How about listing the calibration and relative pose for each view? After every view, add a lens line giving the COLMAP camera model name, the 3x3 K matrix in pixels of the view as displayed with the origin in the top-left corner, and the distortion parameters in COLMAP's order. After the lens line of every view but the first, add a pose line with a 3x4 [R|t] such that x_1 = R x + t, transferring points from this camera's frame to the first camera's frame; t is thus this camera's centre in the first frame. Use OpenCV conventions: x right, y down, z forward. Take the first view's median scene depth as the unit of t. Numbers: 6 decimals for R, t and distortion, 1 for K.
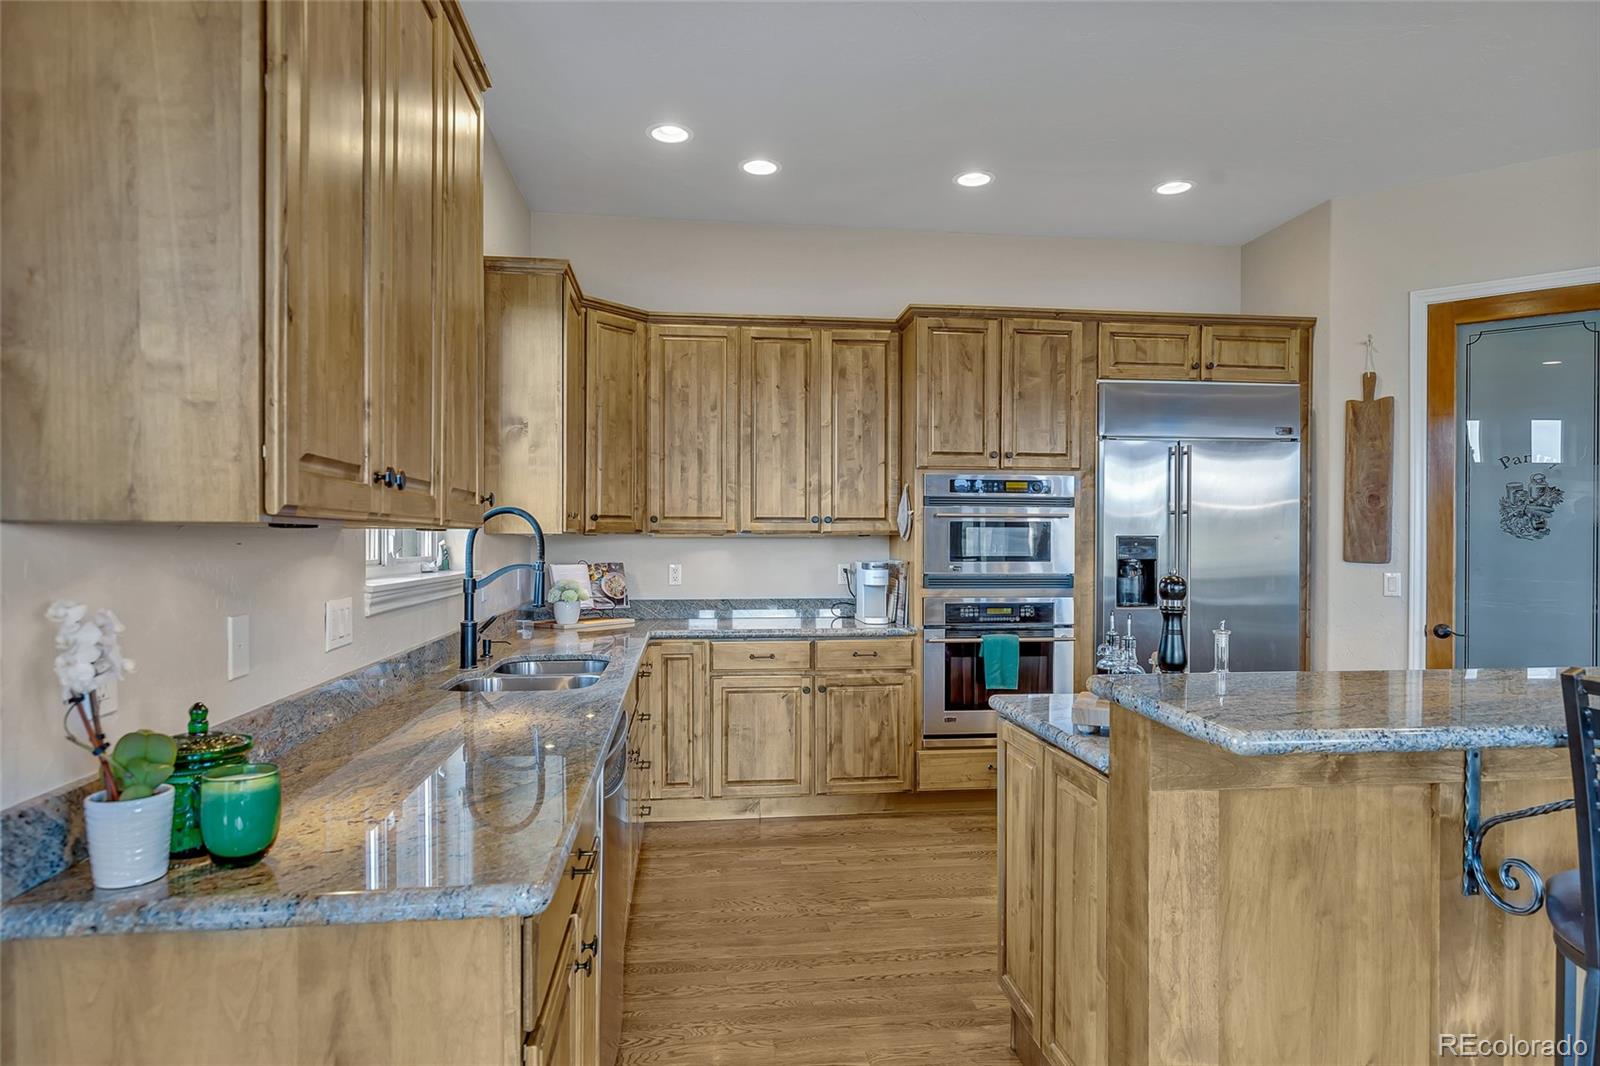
lens RADIAL K [[918.3, 0, 800.6], [0, 918.3, 536.4], [0, 0, 1]] dist [0.001980, 0.000190]
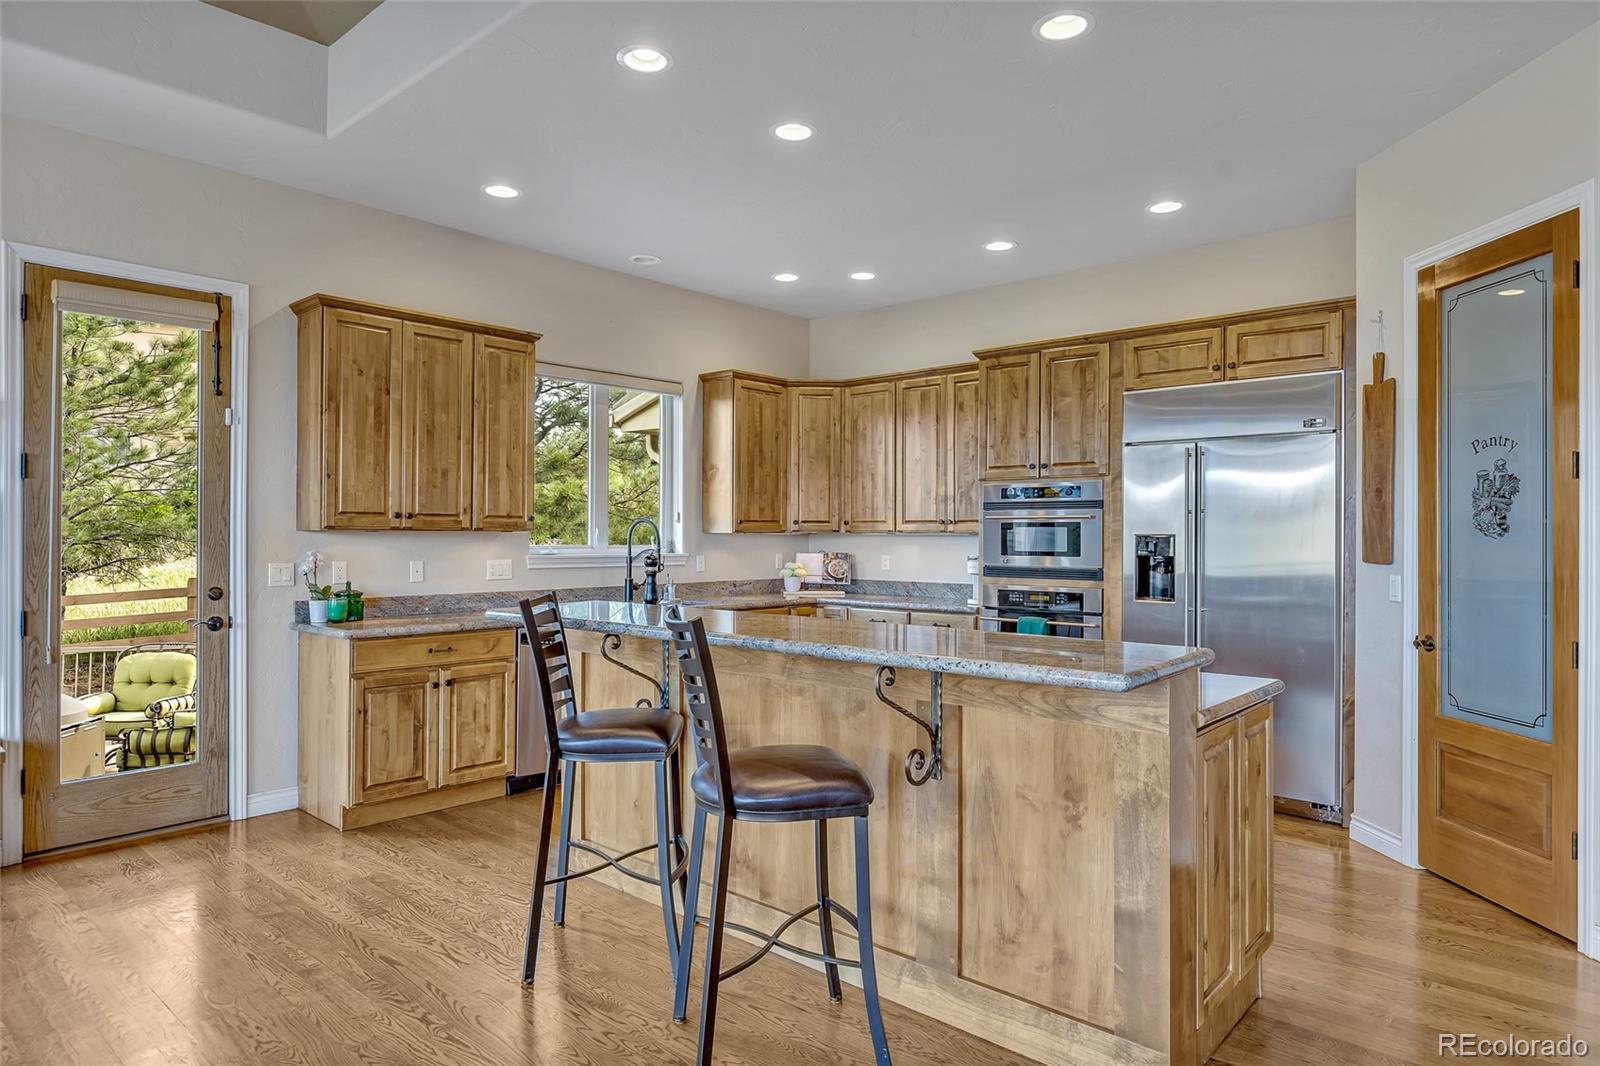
lens RADIAL K [[961.2, 0, 792.9], [0, 961.2, 525.4], [0, 0, 1]] dist [0.003490, 0.001706]
pose [[0.653014, -0.007576, -0.757308, 0.942966], [-0.003413, 0.999910, -0.012945, 0.005124], [0.757338, 0.011038, 0.652930, -0.050068]]
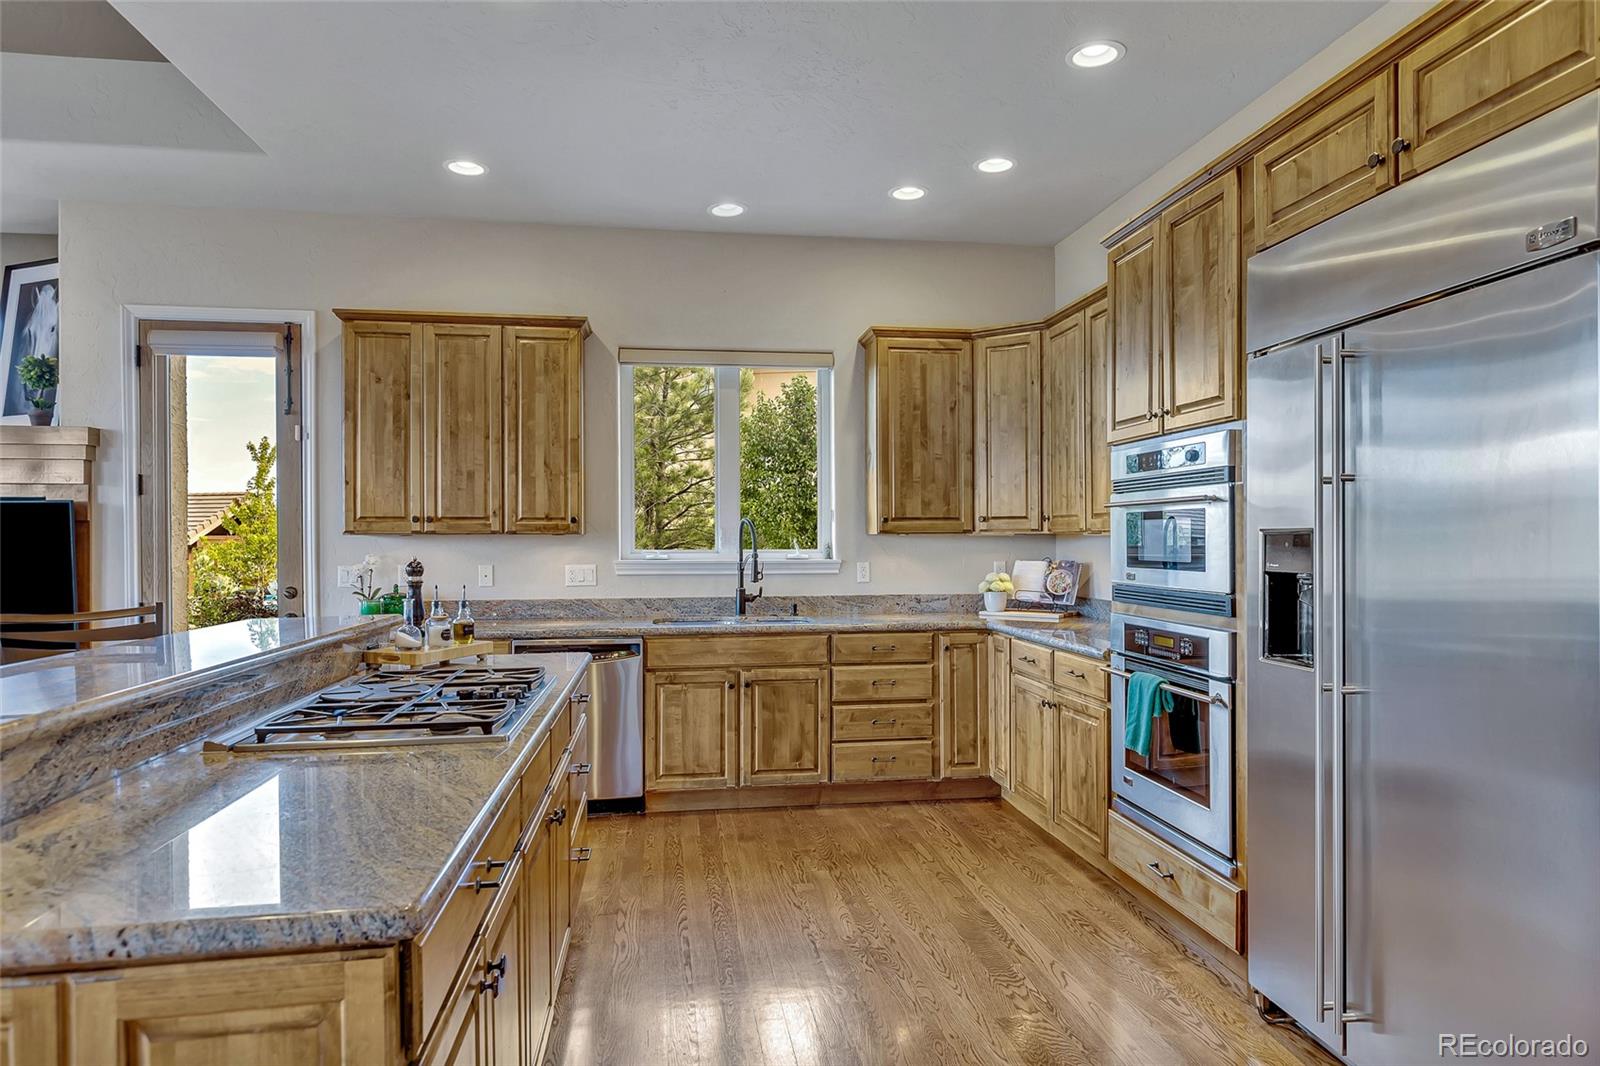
lens RADIAL K [[954.1, 0, 800.0], [0, 954.1, 533.0], [0, 0, 1]] dist [0.006982, -0.000456]
pose [[0.025737, -0.008776, -0.999630, 0.916221], [0.001083, 0.999961, -0.008751, 0.006509], [0.999668, -0.000857, 0.025745, 0.707572]]
